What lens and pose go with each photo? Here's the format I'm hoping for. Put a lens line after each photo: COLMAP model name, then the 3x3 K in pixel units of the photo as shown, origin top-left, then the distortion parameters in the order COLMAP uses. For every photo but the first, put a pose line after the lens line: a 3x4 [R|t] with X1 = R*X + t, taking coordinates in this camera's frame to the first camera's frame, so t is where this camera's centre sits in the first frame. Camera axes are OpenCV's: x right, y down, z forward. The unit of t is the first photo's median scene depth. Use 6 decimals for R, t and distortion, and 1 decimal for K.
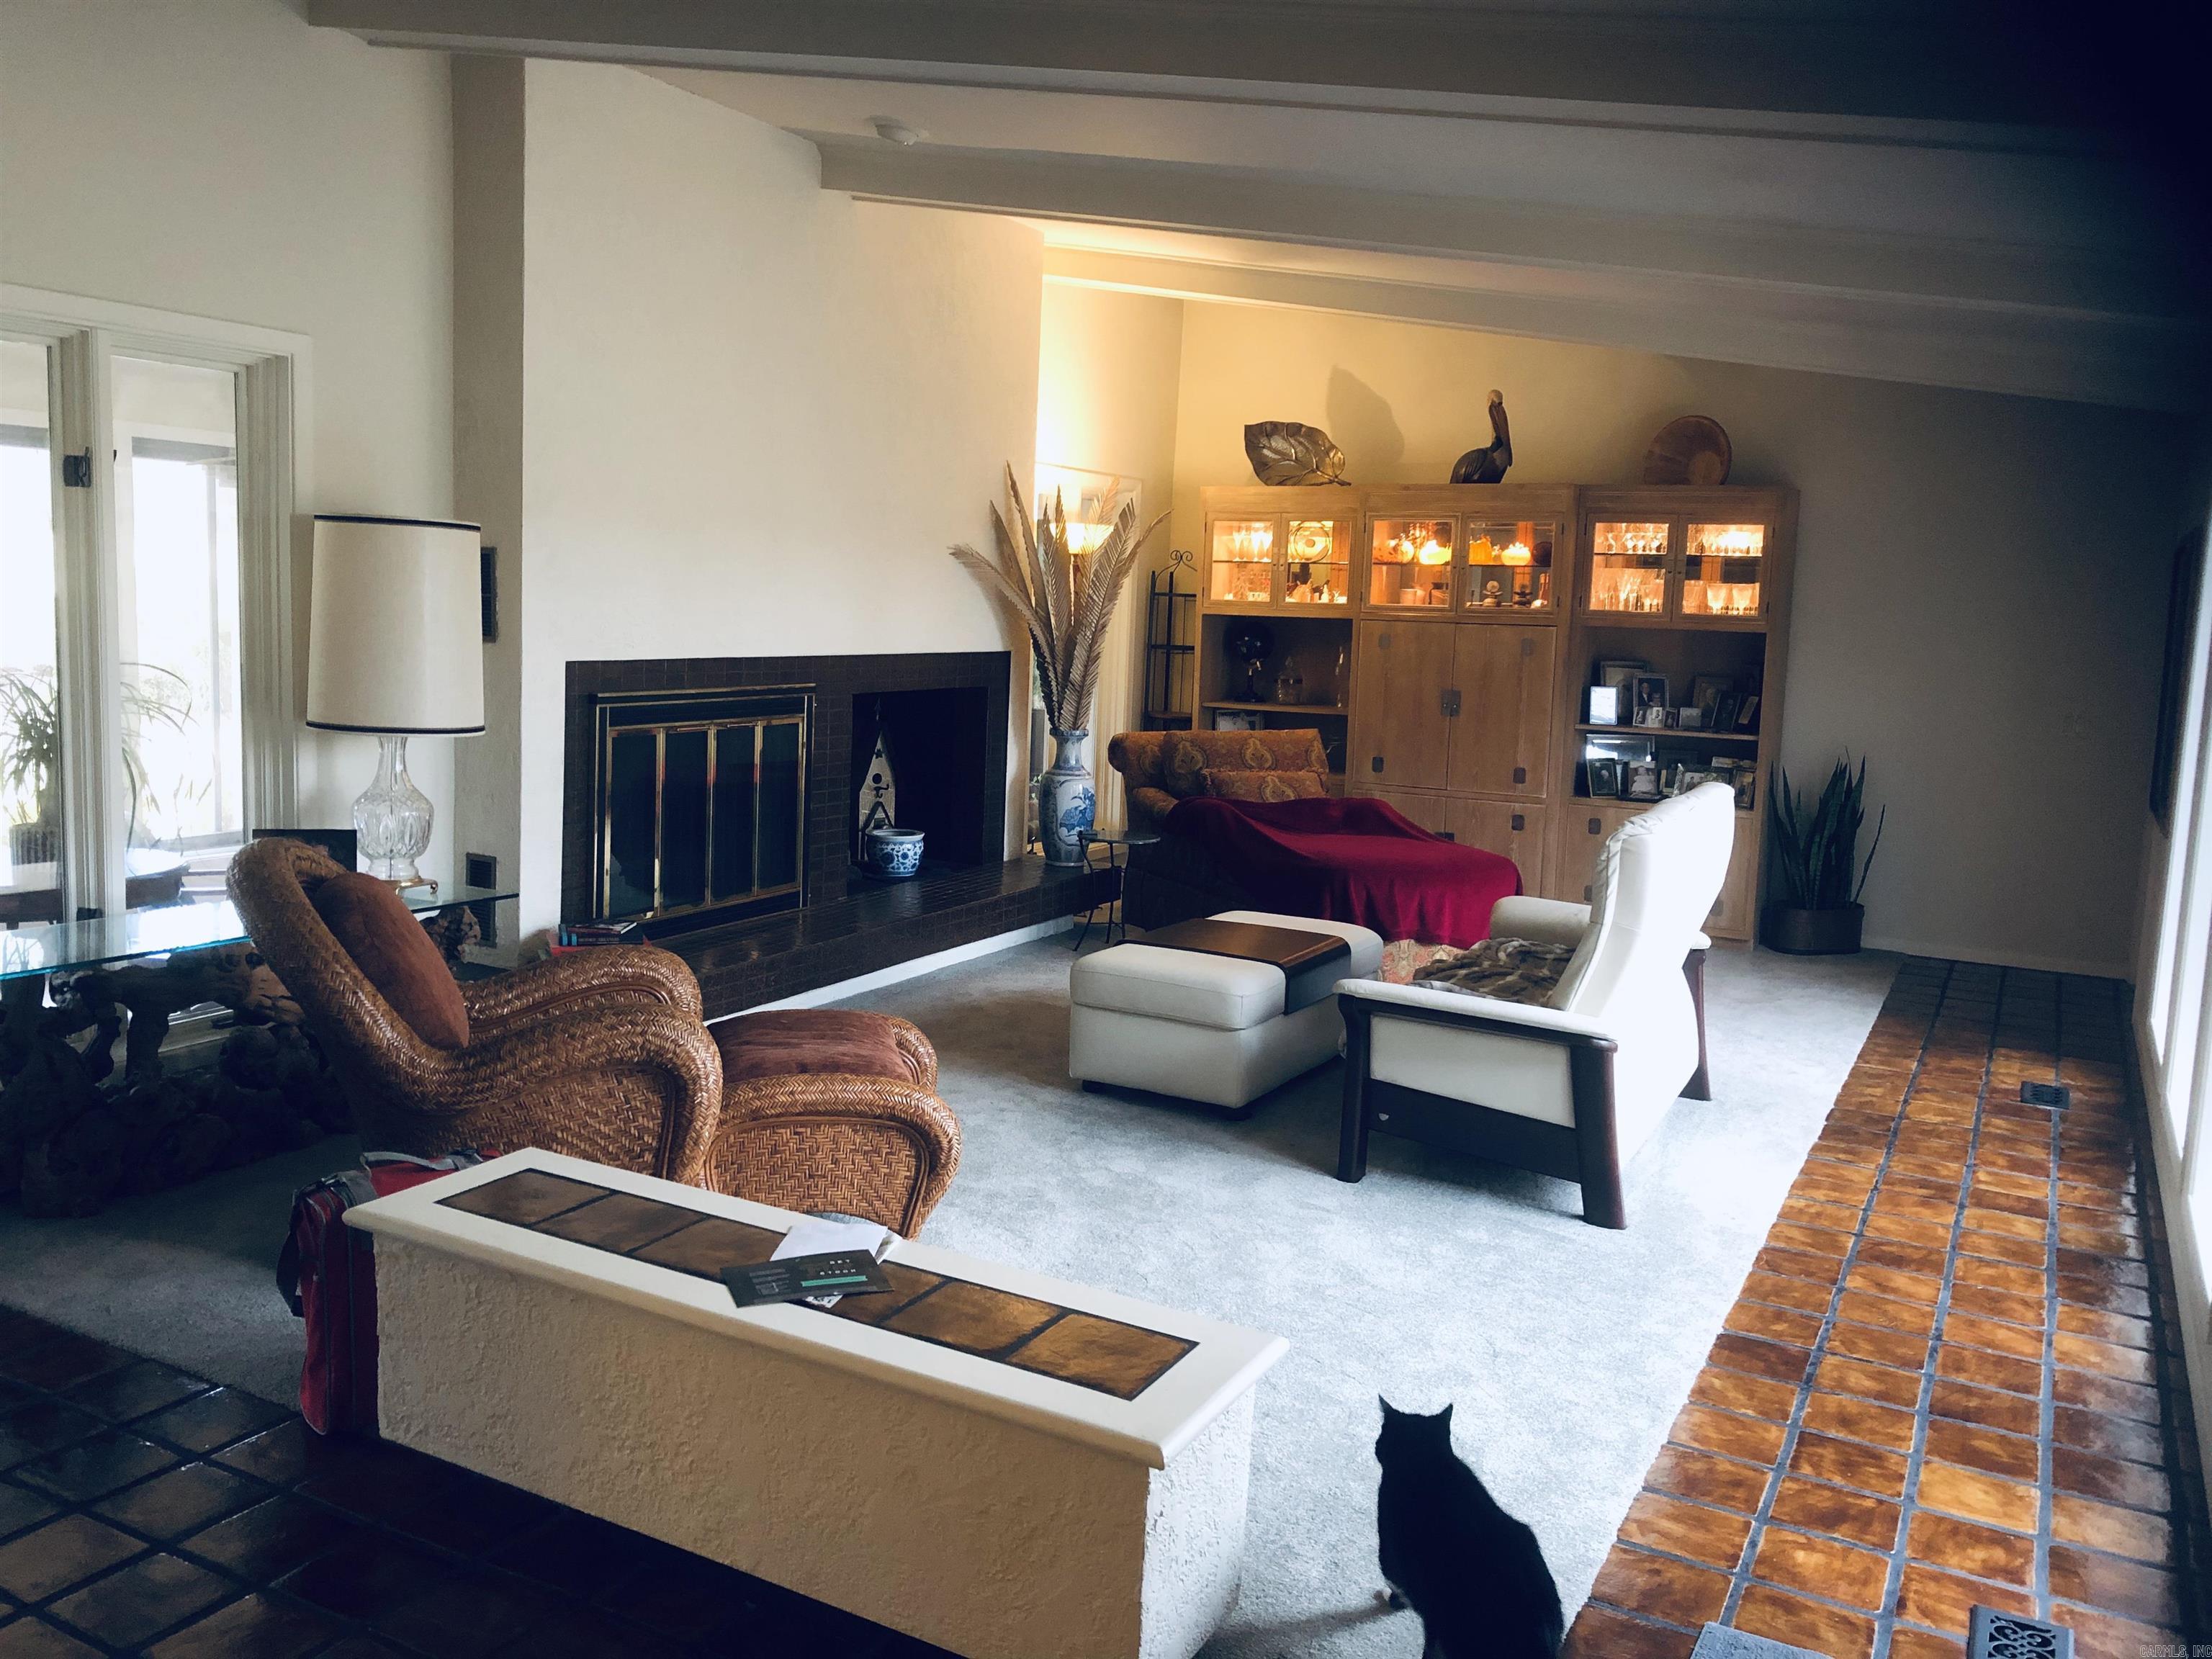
lens RADIAL K [[1796.1, 0, 1106.0], [0, 1796.1, 829.5], [0, 0, 1]] dist [0.005163, 0.009013]
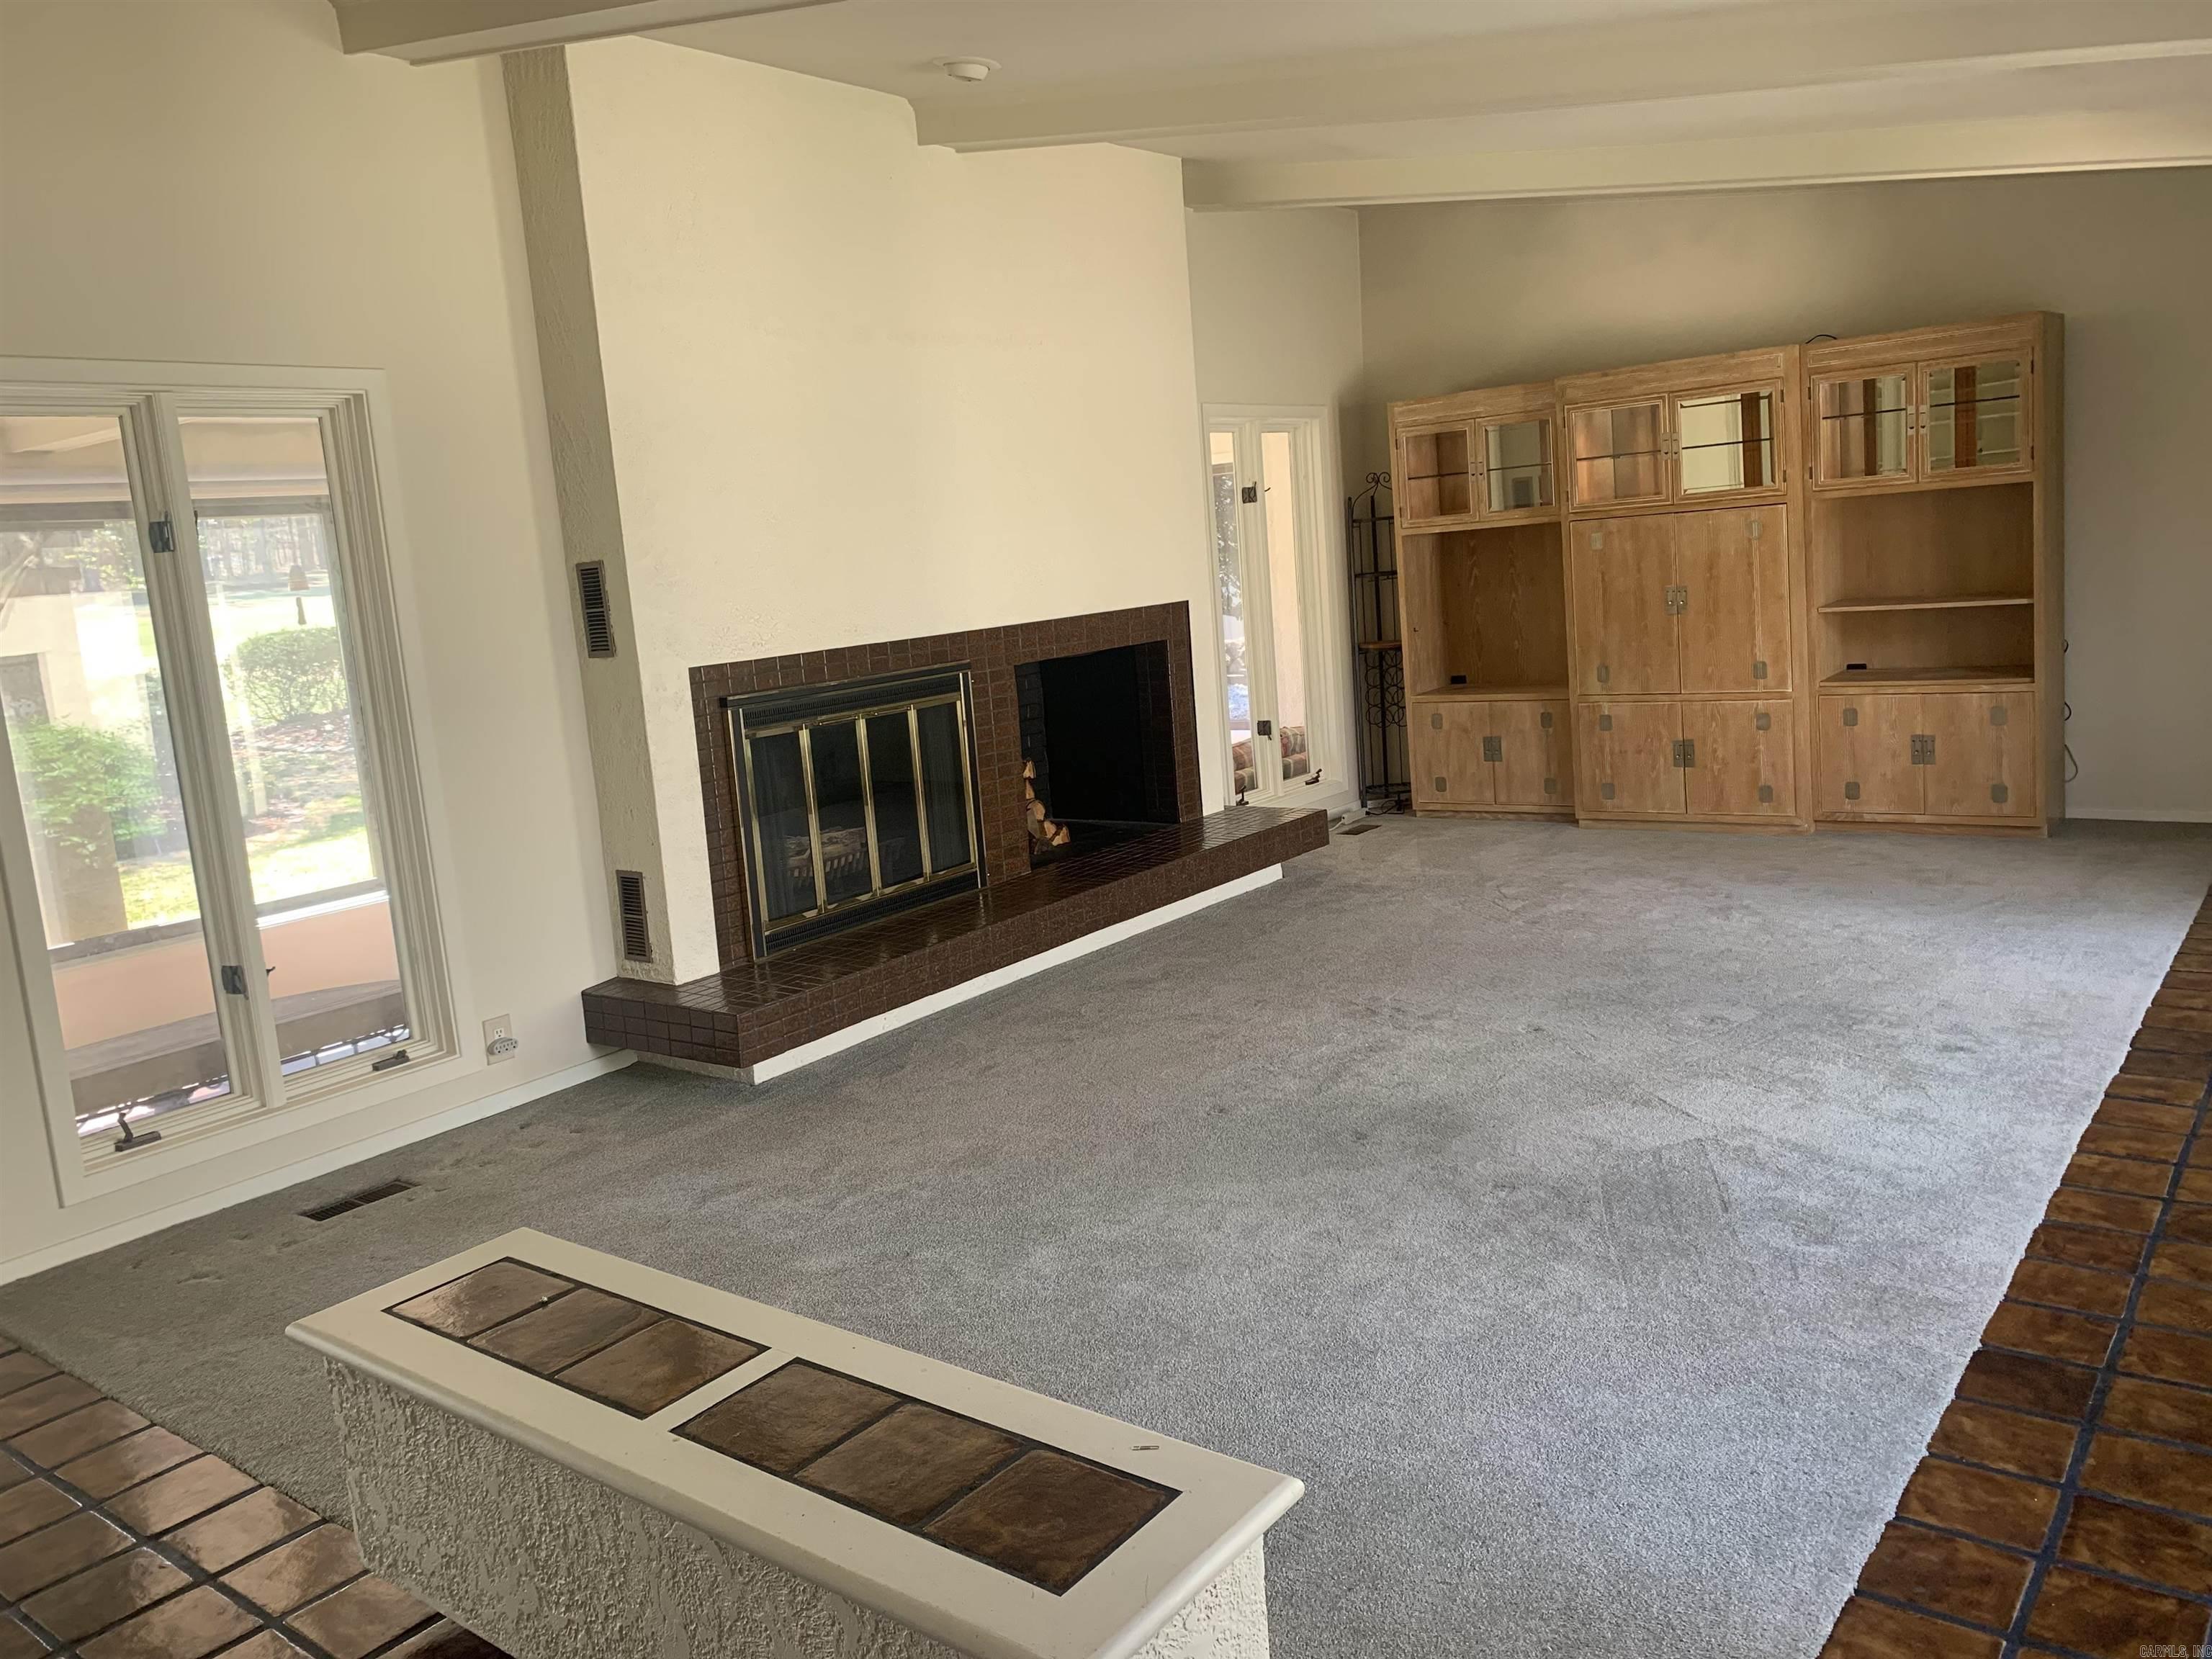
lens RADIAL K [[1689.8, 0, 1106.0], [0, 1689.8, 829.5], [0, 0, 1]] dist [0.001927, 0.001628]
pose [[0.978689, -0.090383, -0.184386, 0.110253], [0.097512, 0.994784, 0.029948, -0.015182], [0.180717, -0.047289, 0.982398, 0.174804]]
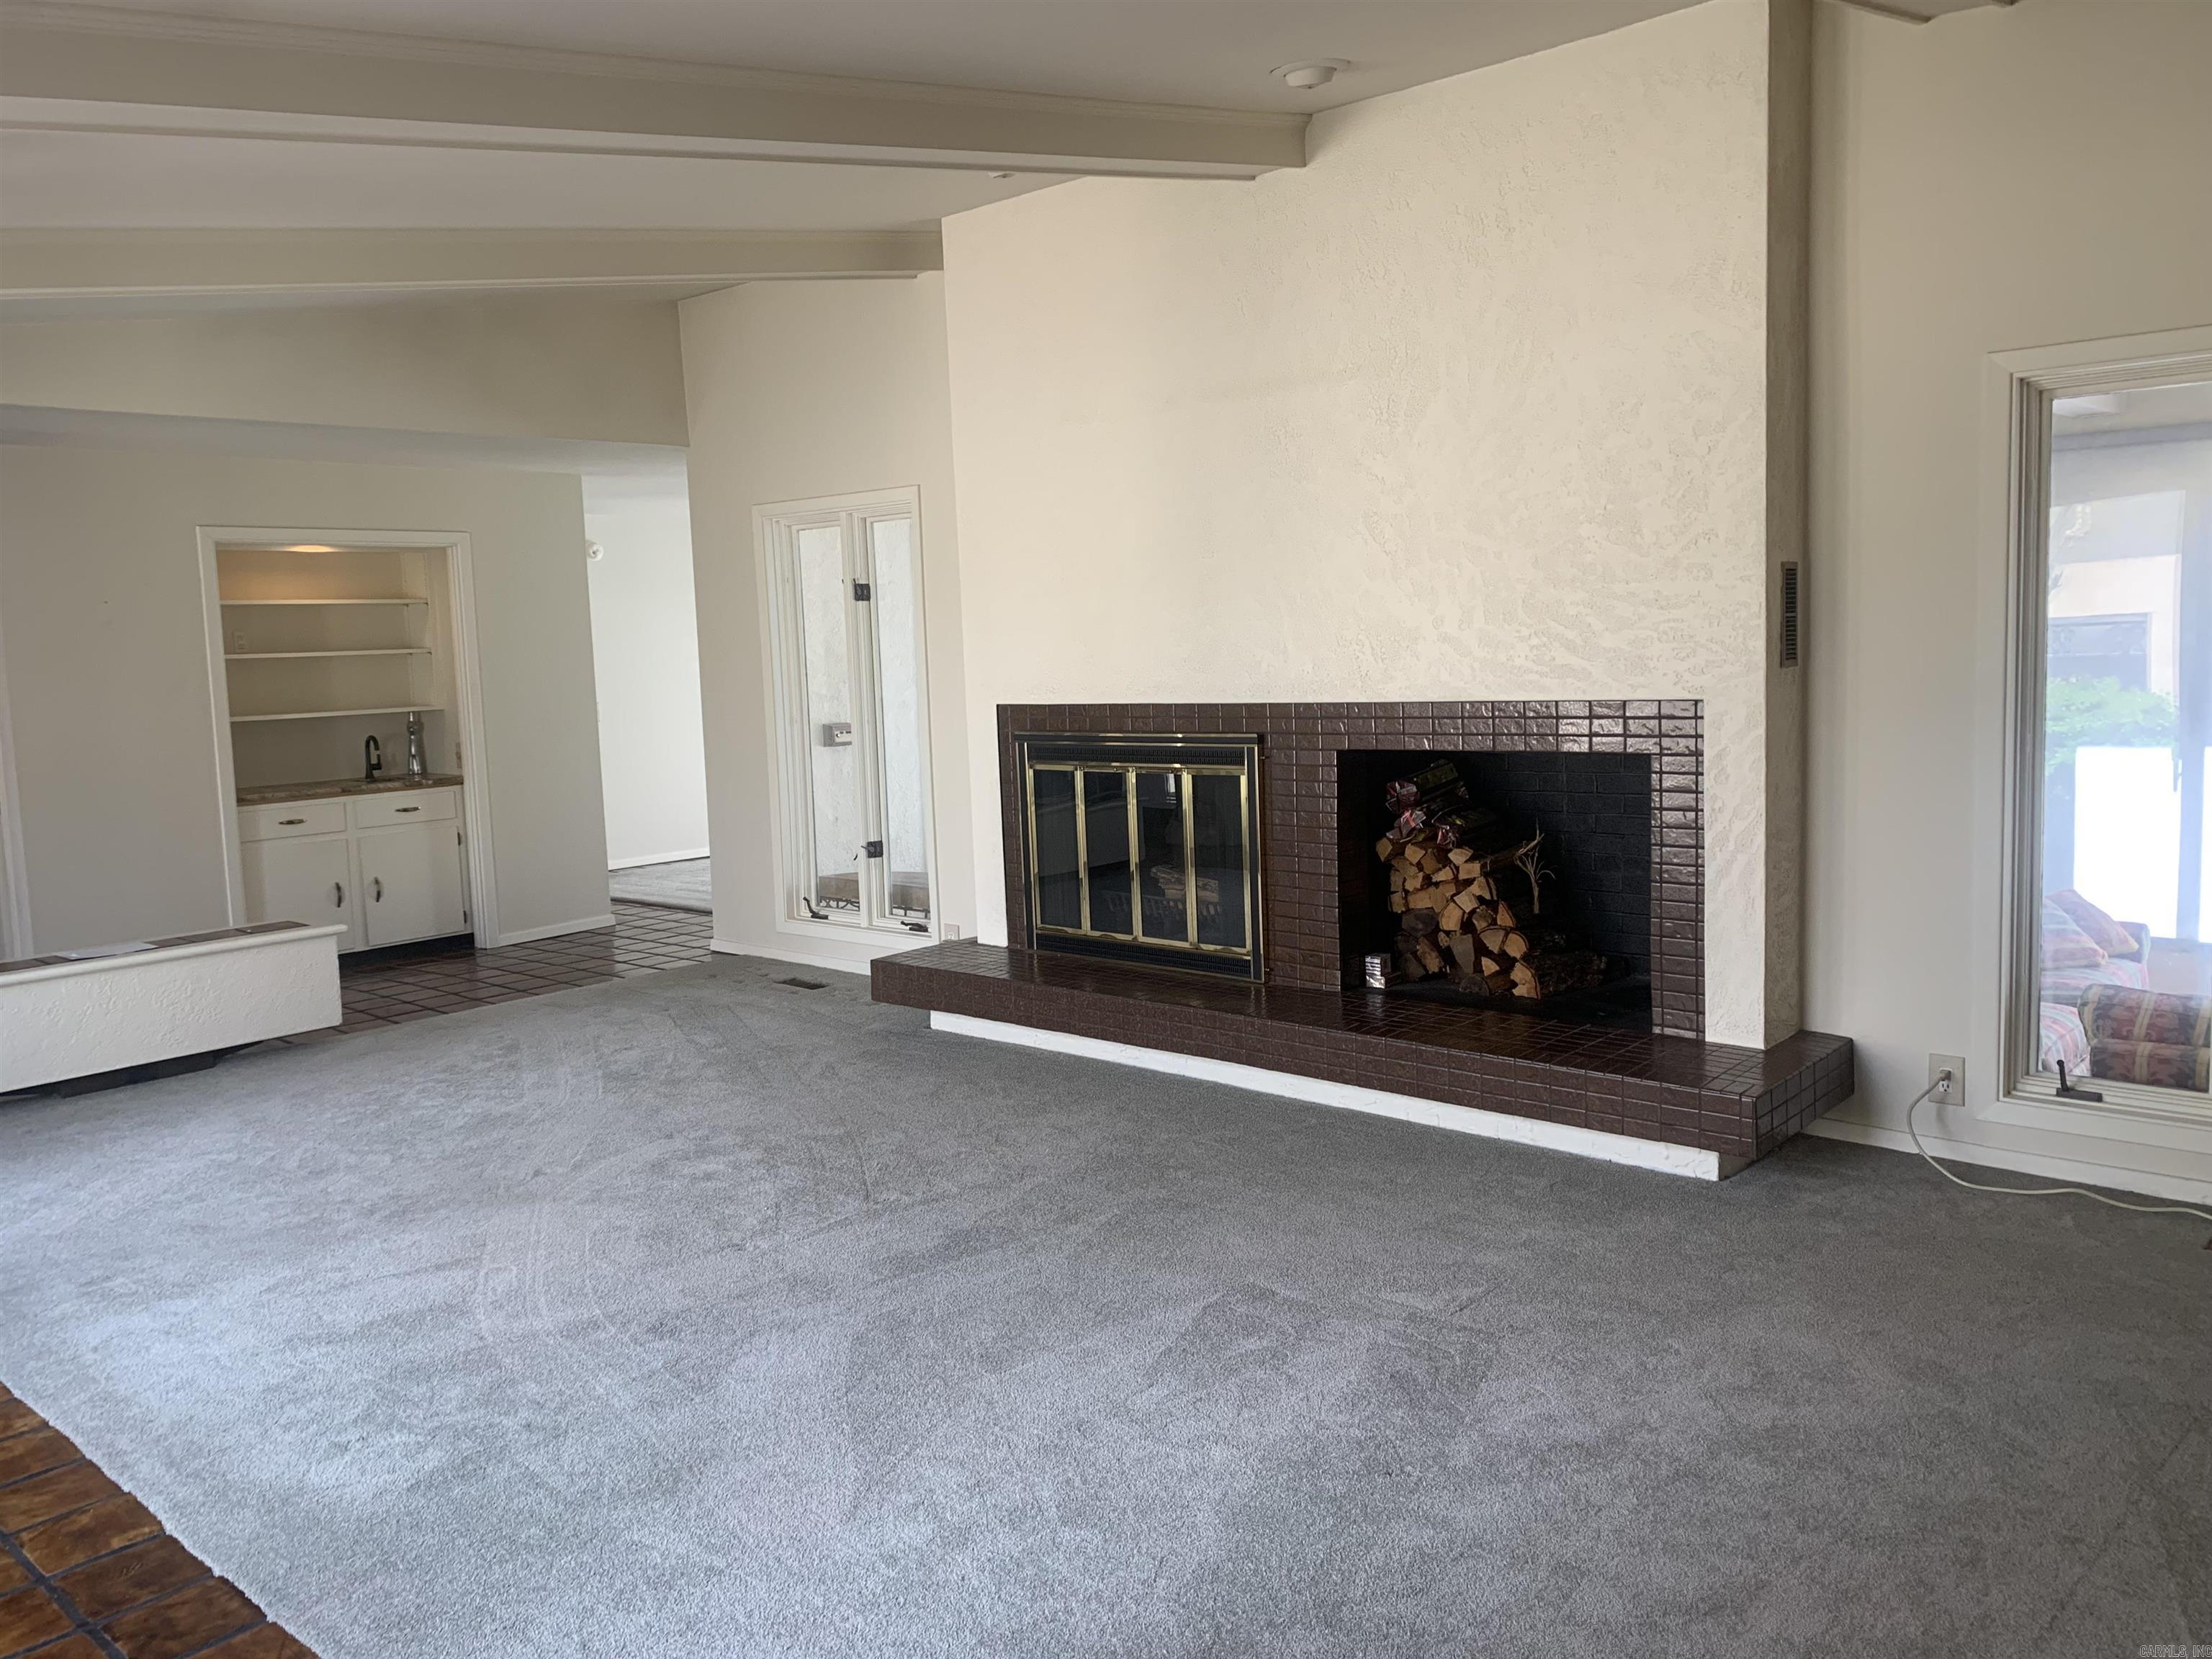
lens RADIAL K [[1689.8, 0, 1106.0], [0, 1689.8, 829.5], [0, 0, 1]] dist [0.001927, 0.001628]
pose [[-0.268325, 0.093233, -0.958806, 1.059474], [-0.085994, 0.989014, 0.120236, -0.204715], [0.959483, 0.114714, -0.257359, 1.824708]]
